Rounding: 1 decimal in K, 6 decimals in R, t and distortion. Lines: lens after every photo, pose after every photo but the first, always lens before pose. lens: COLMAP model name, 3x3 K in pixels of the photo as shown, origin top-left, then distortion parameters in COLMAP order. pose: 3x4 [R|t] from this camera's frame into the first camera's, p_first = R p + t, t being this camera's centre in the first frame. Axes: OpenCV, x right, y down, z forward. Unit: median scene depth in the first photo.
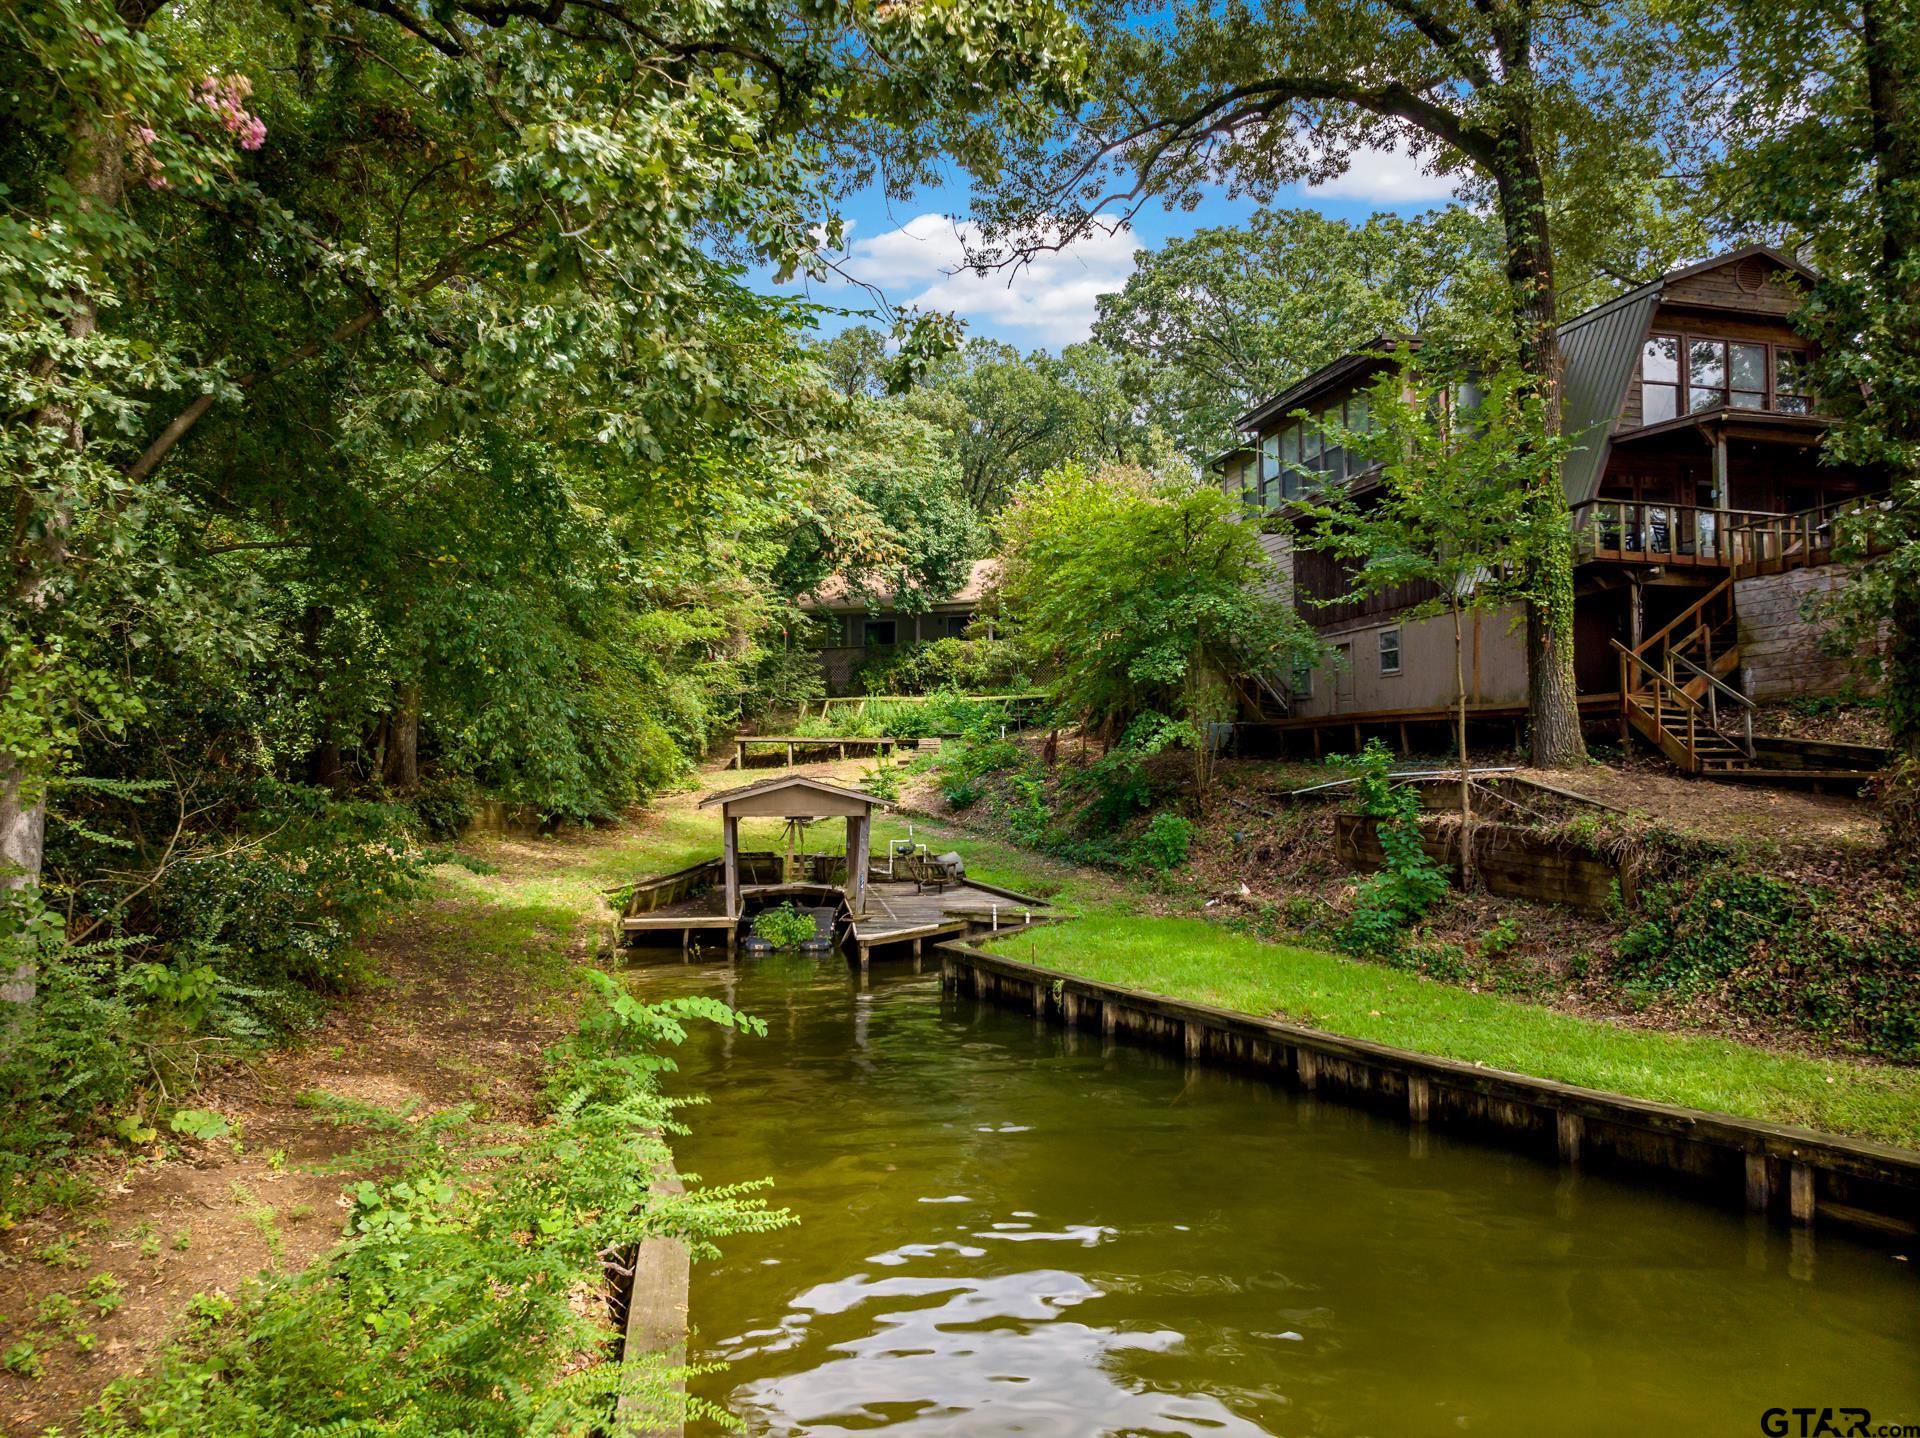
lens RADIAL K [[1362.1, 0, 971.2], [0, 1362.1, 719.1], [0, 0, 1]] dist [-0.037668, -0.004245]
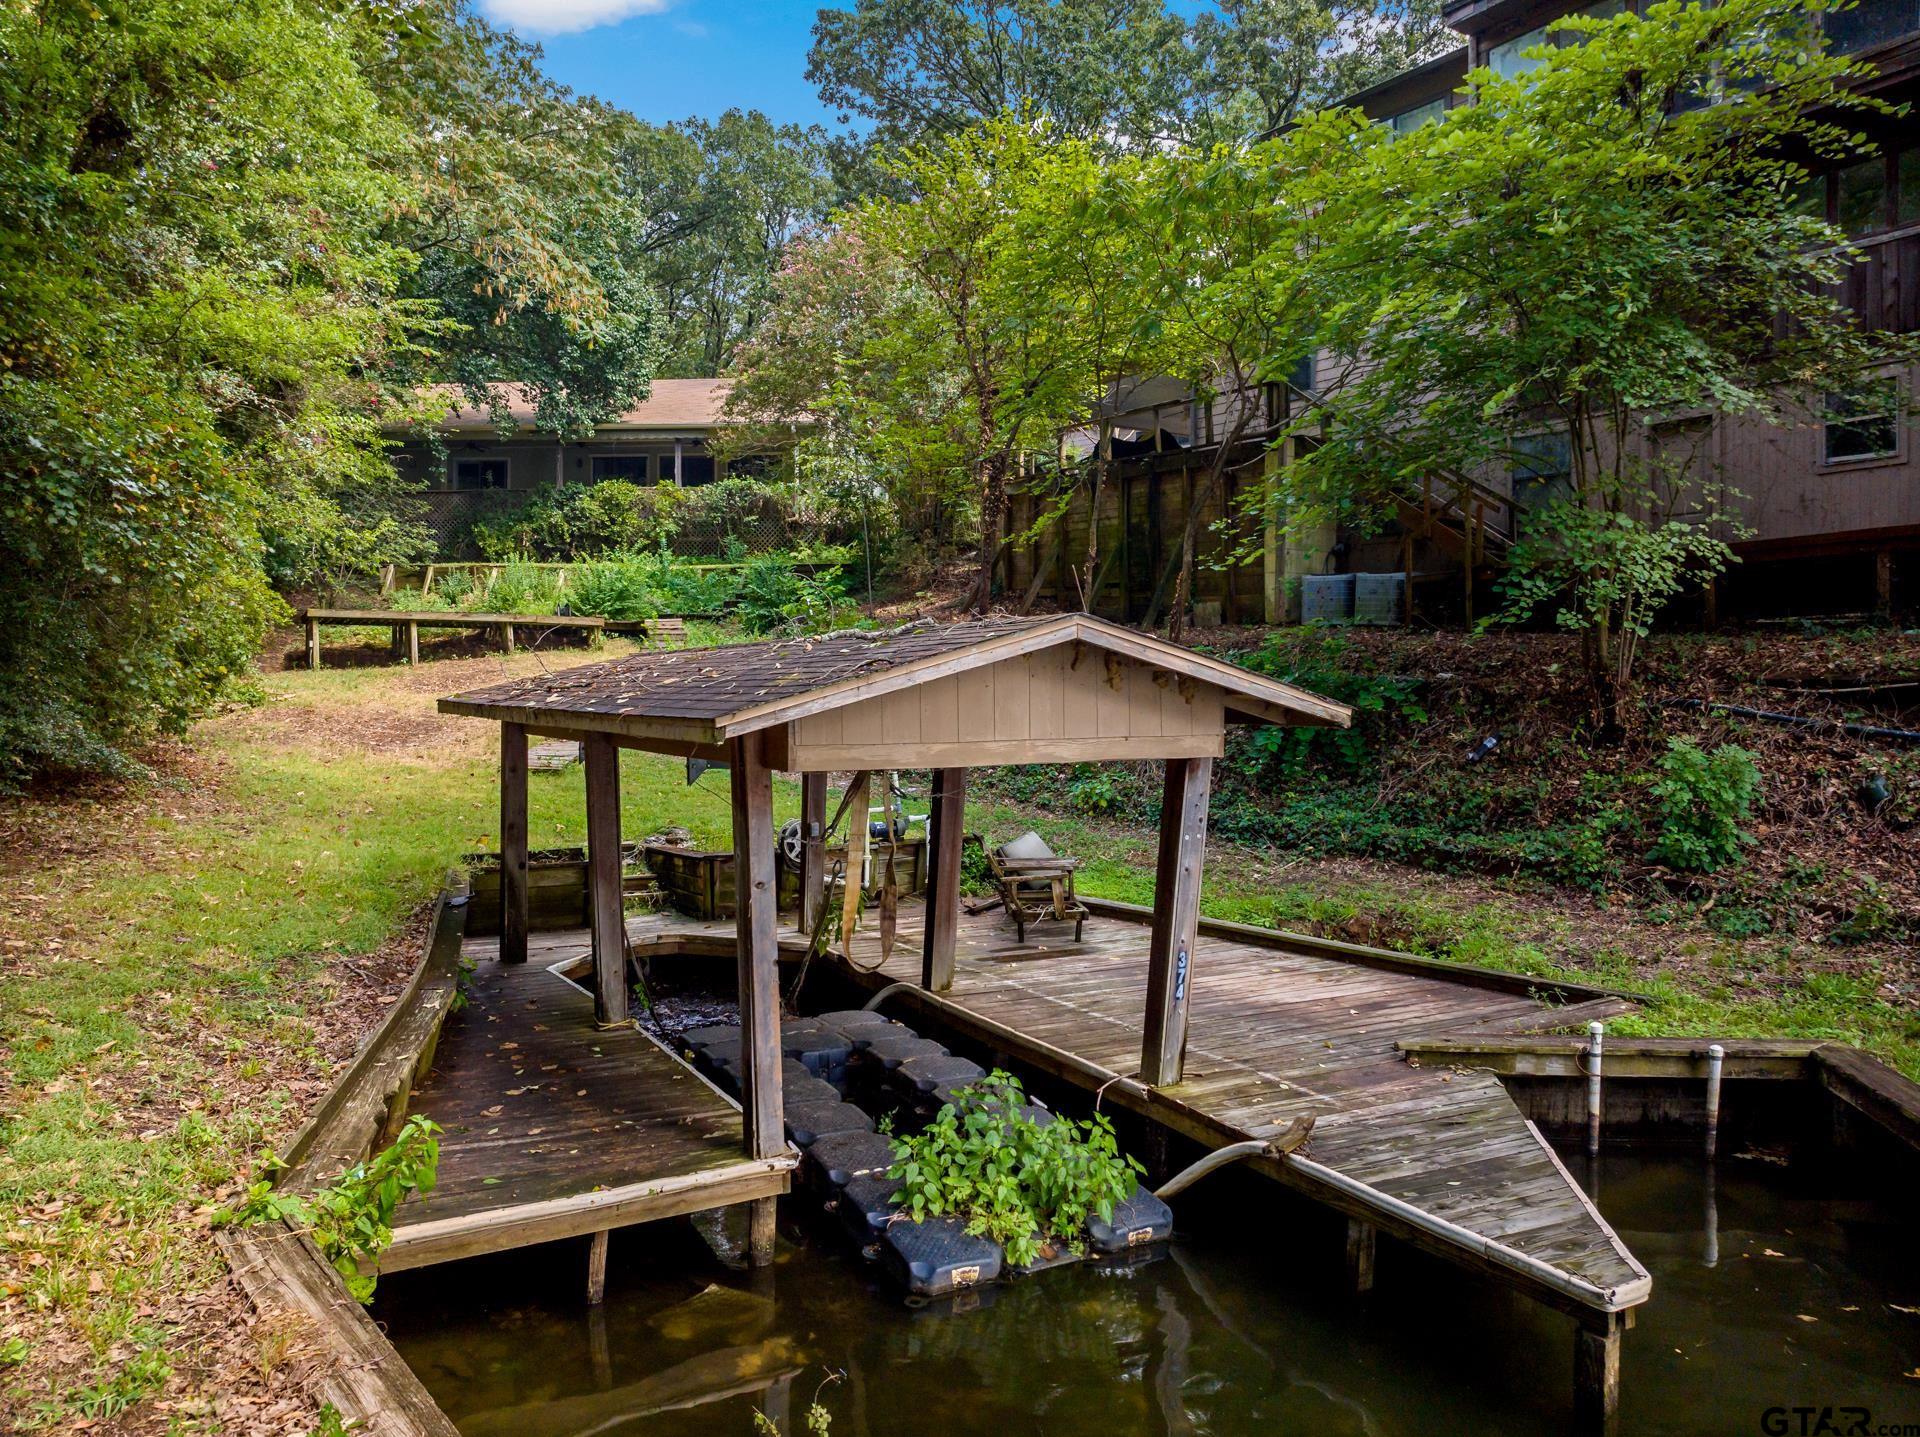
lens RADIAL K [[1362.1, 0, 971.2], [0, 1362.1, 718.6], [0, 0, 1]] dist [-0.037668, -0.004245]
pose [[0.929539, -0.007341, 0.368650, -0.126274], [-0.012634, 0.998581, 0.051740, 0.025475], [-0.368507, -0.052752, 0.928127, 0.401950]]
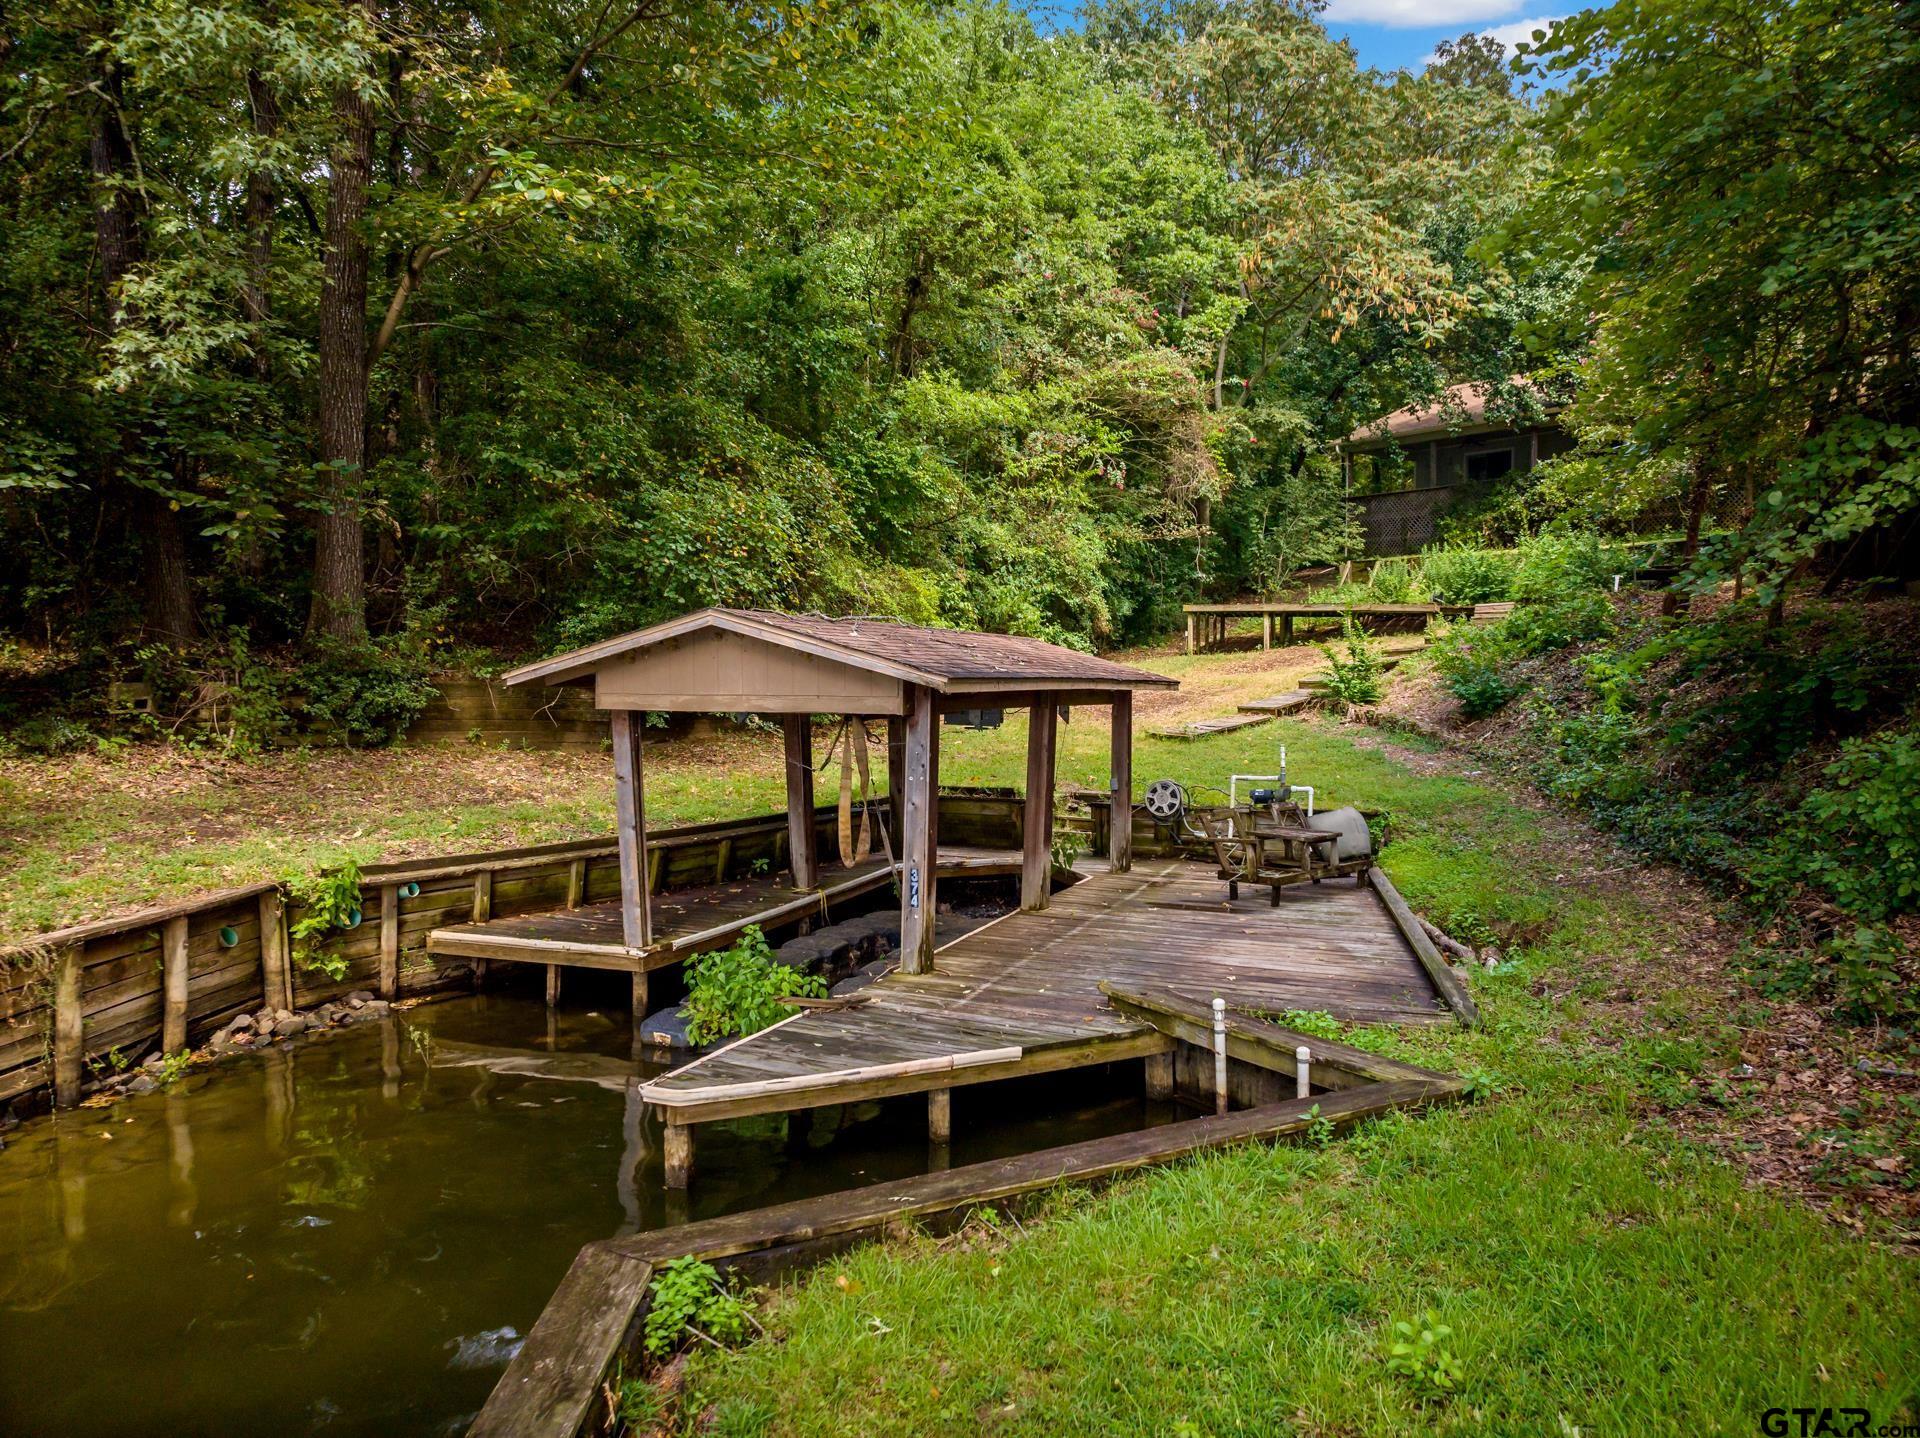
lens RADIAL K [[1362.1, 0, 971.2], [0, 1362.1, 719.1], [0, 0, 1]] dist [-0.037668, -0.004245]
pose [[0.870050, 0.021807, -0.492481, 0.064564], [0.009843, 0.998053, 0.061583, 0.026620], [0.492865, -0.058428, 0.868142, 0.370014]]
